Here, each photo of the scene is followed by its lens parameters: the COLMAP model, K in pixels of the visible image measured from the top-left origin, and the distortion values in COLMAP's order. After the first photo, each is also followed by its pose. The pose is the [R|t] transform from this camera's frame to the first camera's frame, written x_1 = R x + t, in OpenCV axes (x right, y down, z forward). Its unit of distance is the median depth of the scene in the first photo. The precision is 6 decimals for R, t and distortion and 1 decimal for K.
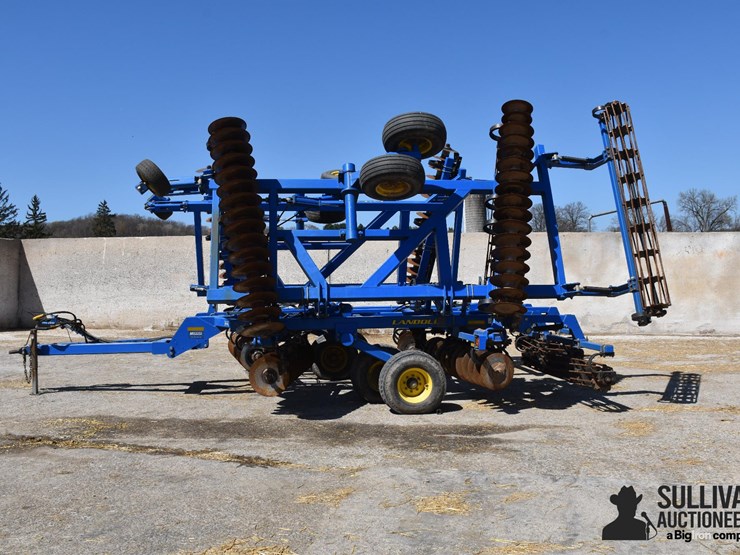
lens RADIAL K [[712.8, 0, 367.6], [0, 712.8, 281.7], [0, 0, 1]] dist [-0.123152, 0.138467]
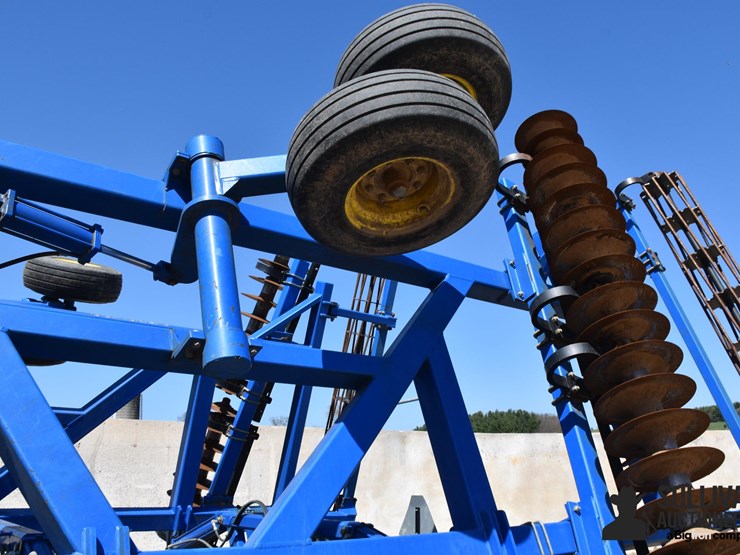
lens RADIAL K [[652.6, 0, 368.8], [0, 652.6, 280.4], [0, 0, 1]] dist [-0.149603, 0.103376]
pose [[0.856210, 0.154921, 0.492852, -0.101626], [0.007467, 0.950169, -0.311645, -0.011667], [-0.516573, 0.270514, 0.812388, 0.762840]]
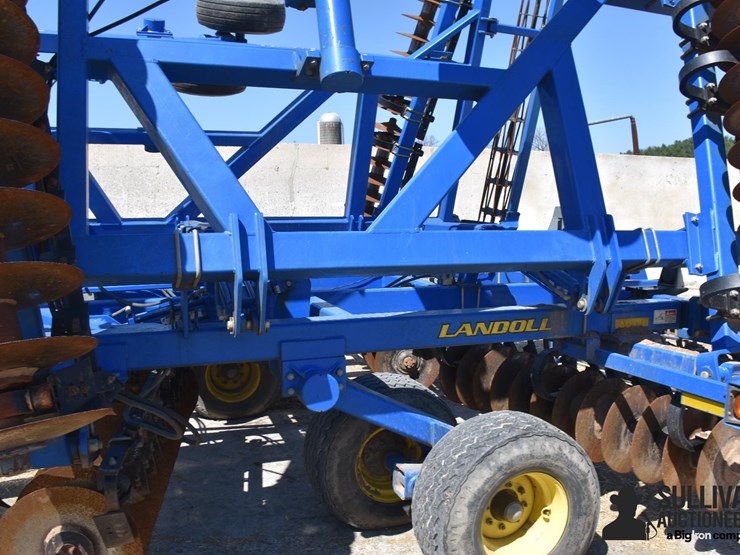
lens RADIAL K [[652.6, 0, 368.8], [0, 652.6, 280.4], [0, 0, 1]] dist [-0.149603, 0.103376]
pose [[0.971355, -0.011343, 0.237361, -0.077440], [-0.013092, 0.994788, 0.101118, 0.000000], [-0.237271, -0.101329, 0.966144, 0.718623]]
